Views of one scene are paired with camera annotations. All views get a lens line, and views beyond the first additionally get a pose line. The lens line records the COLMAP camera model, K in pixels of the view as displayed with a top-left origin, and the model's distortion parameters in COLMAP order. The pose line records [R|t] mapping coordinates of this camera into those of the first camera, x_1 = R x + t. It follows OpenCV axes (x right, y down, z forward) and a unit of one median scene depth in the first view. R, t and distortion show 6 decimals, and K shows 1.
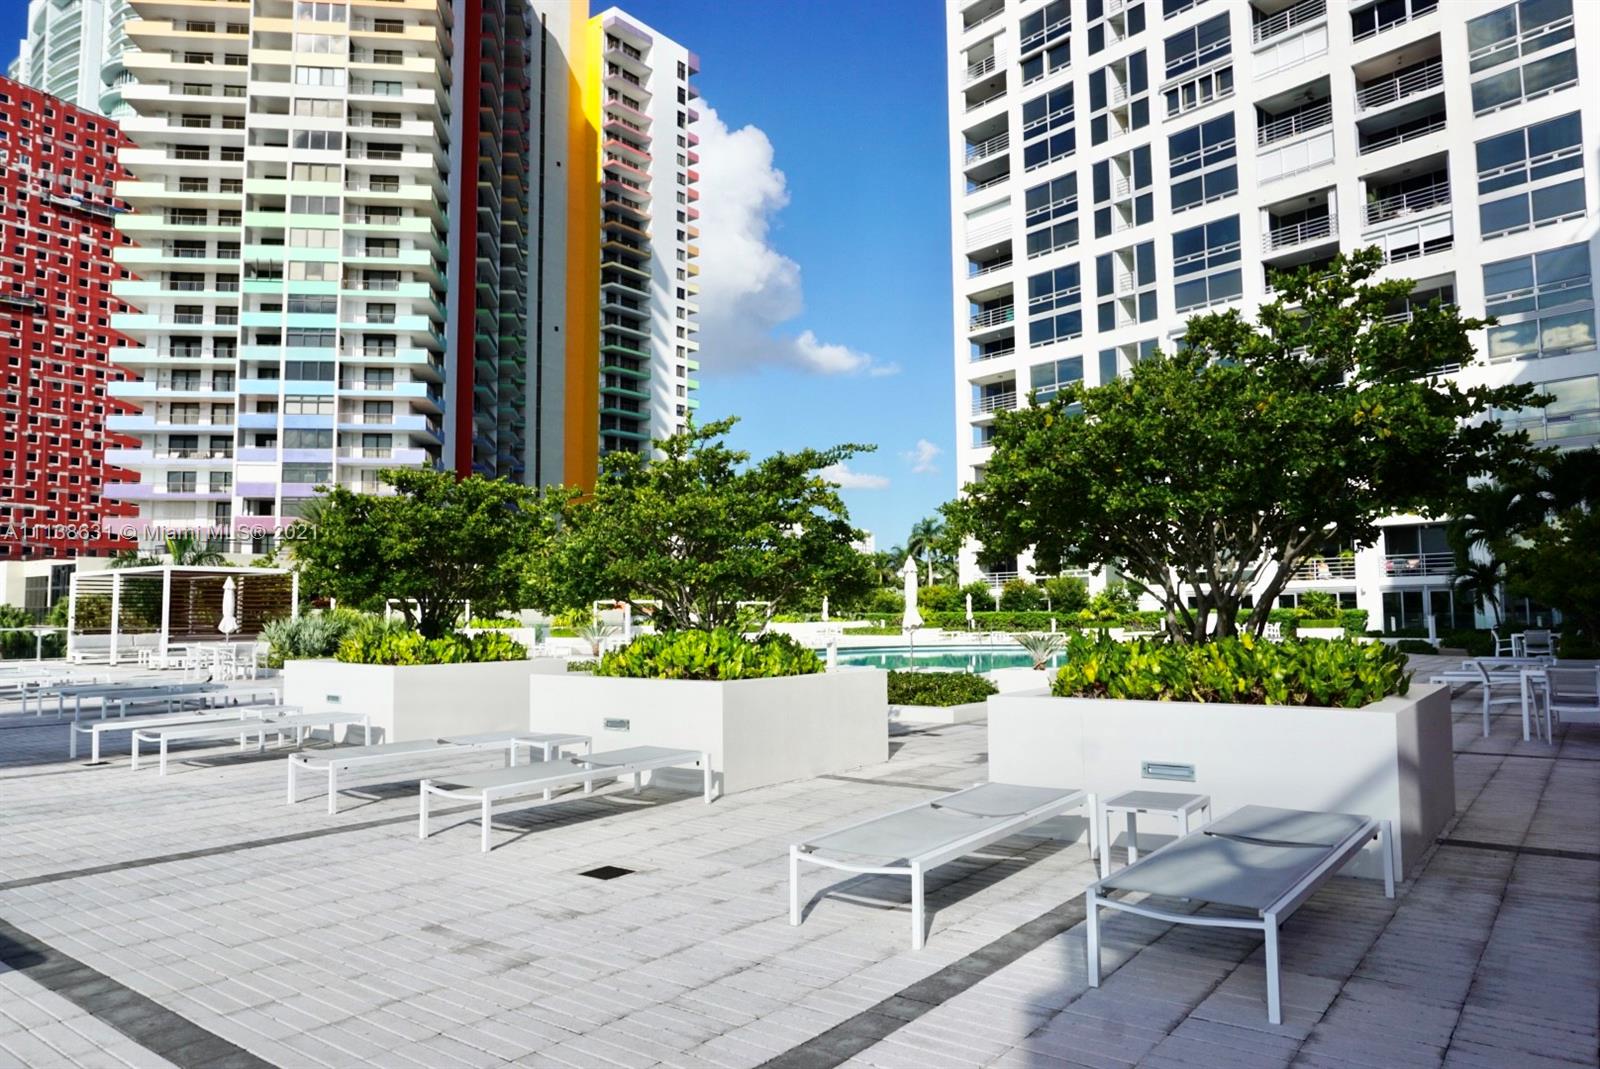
lens RADIAL K [[1052.2, 0, 801.0], [0, 1052.2, 541.3], [0, 0, 1]] dist [-0.058626, 0.051763]
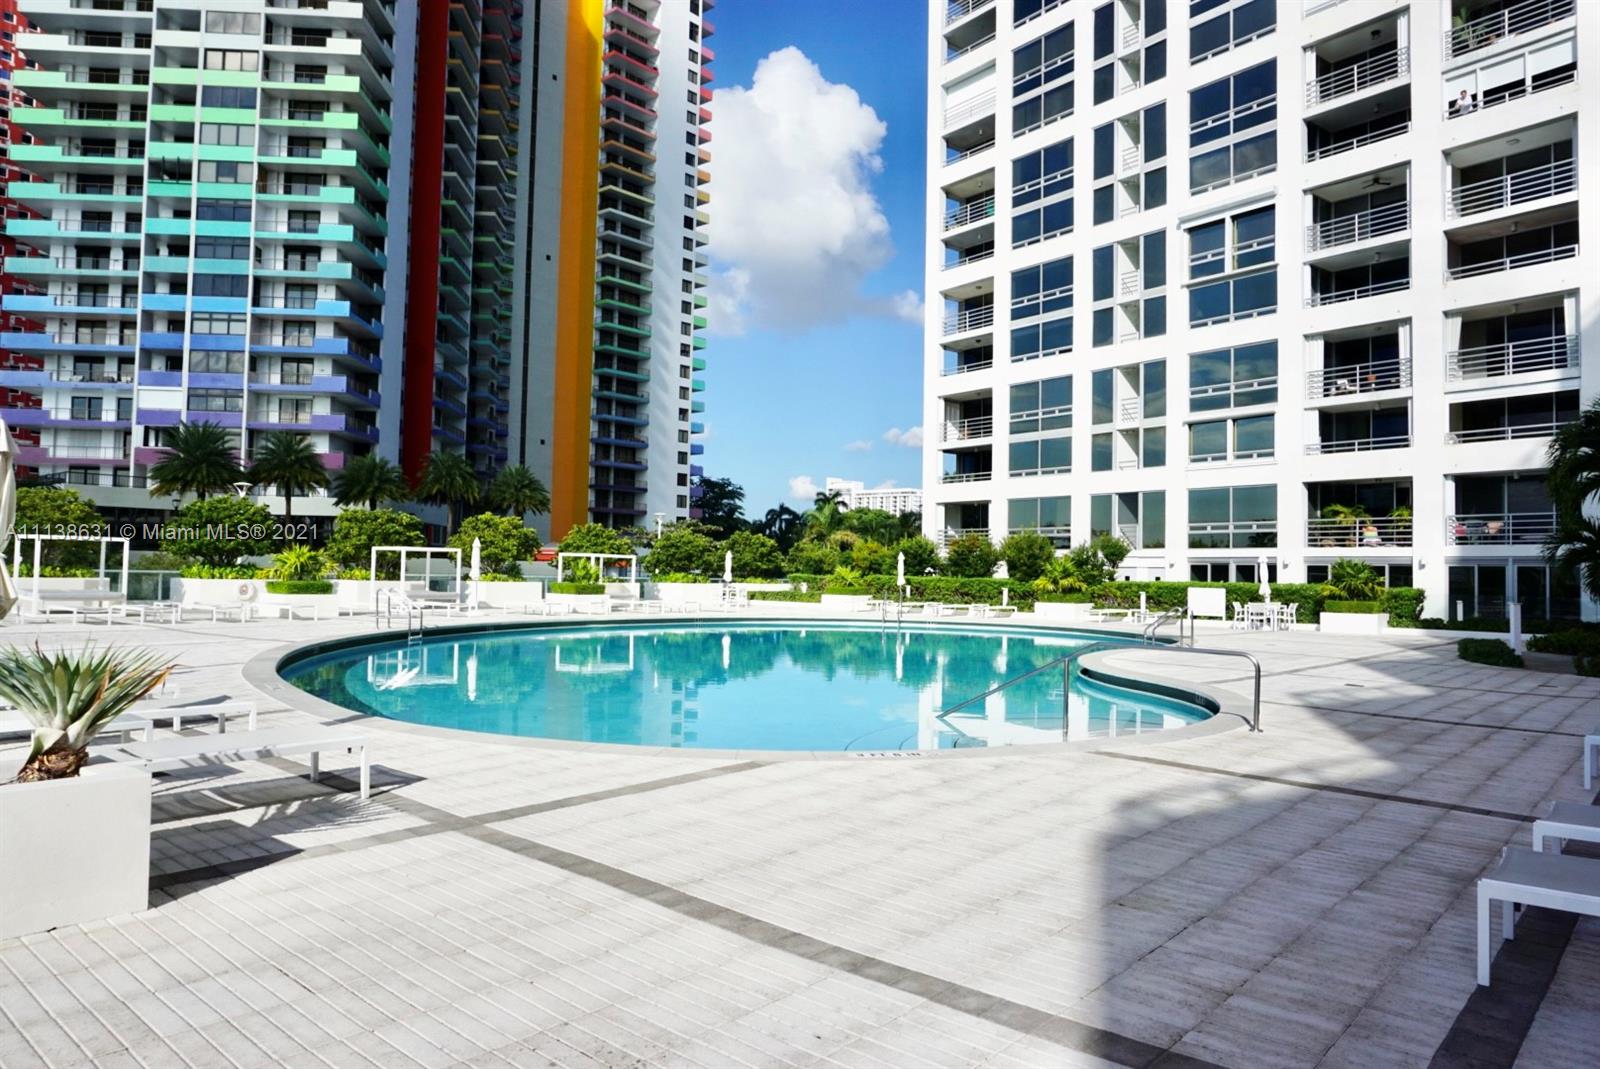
lens RADIAL K [[1065.4, 0, 793.9], [0, 1065.4, 537.1], [0, 0, 1]] dist [-0.051849, 0.037269]
pose [[0.997821, 0.026916, -0.060246, 0.076429], [-0.024795, 0.999056, 0.035677, 0.007409], [0.061149, -0.034106, 0.997546, 0.125193]]
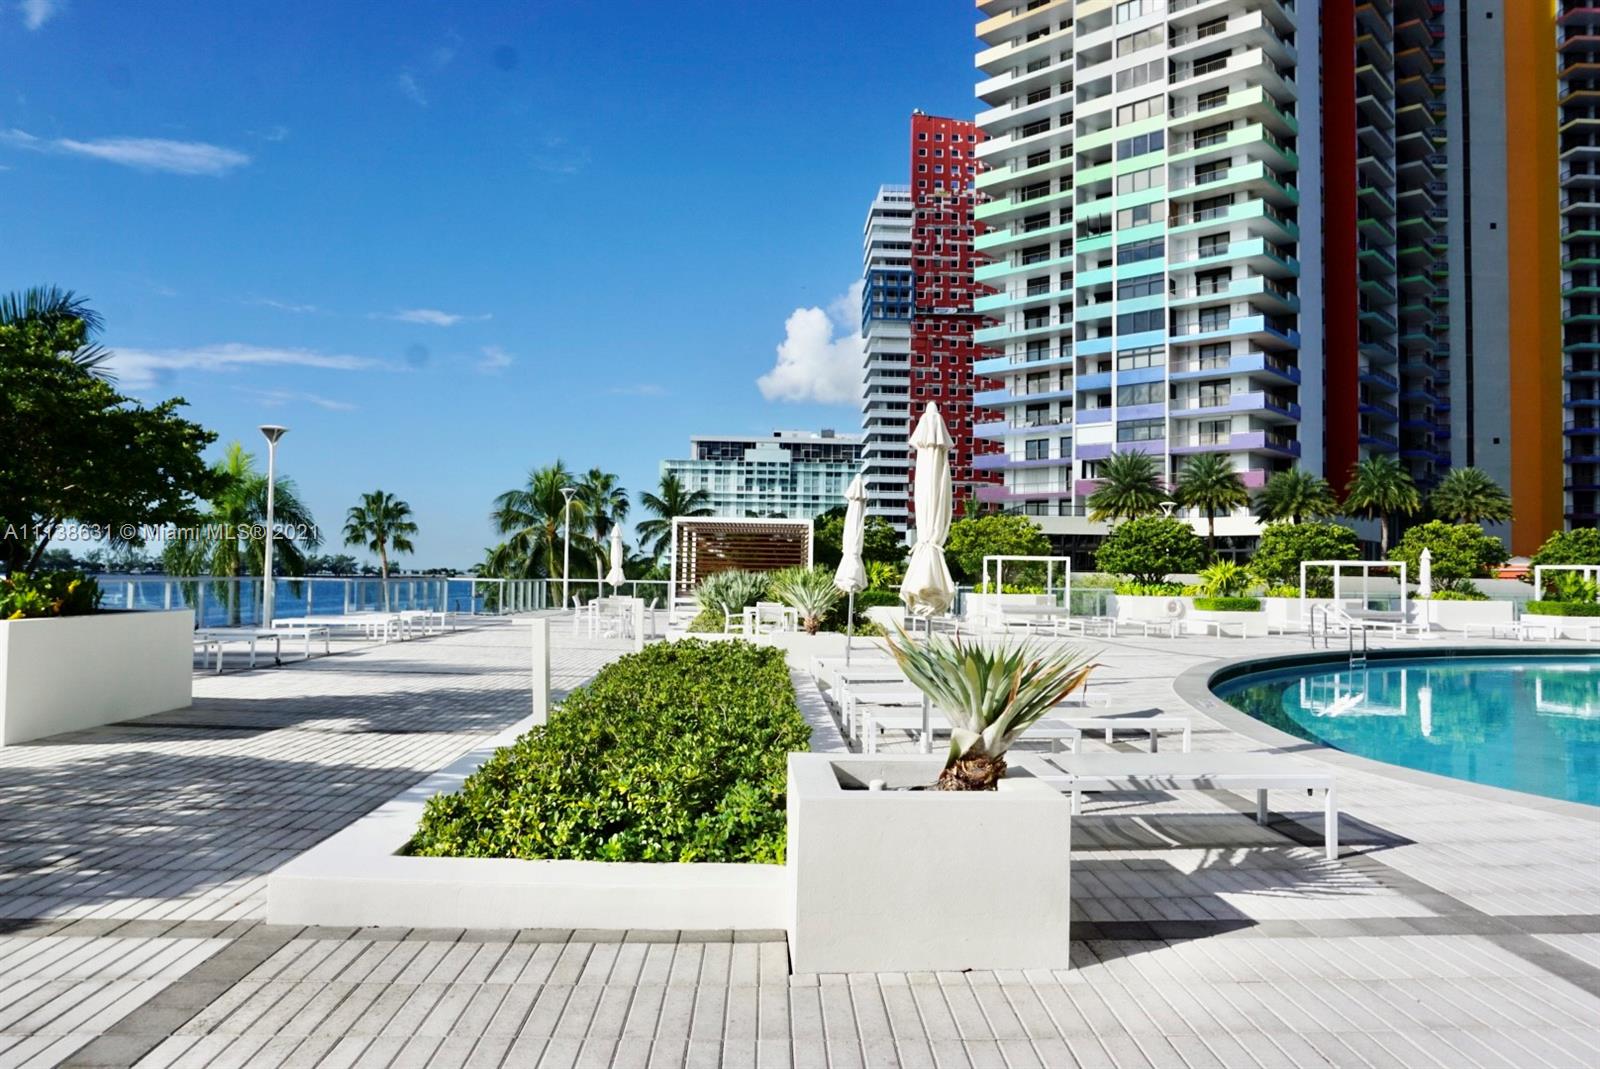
lens RADIAL K [[1065.4, 0, 793.9], [0, 1065.4, 537.1], [0, 0, 1]] dist [-0.051849, 0.037269]
pose [[0.634829, -0.010724, -0.772579, 0.067561], [0.031201, 0.999444, 0.011765, 0.010534], [0.772023, -0.031574, 0.634810, 0.139695]]
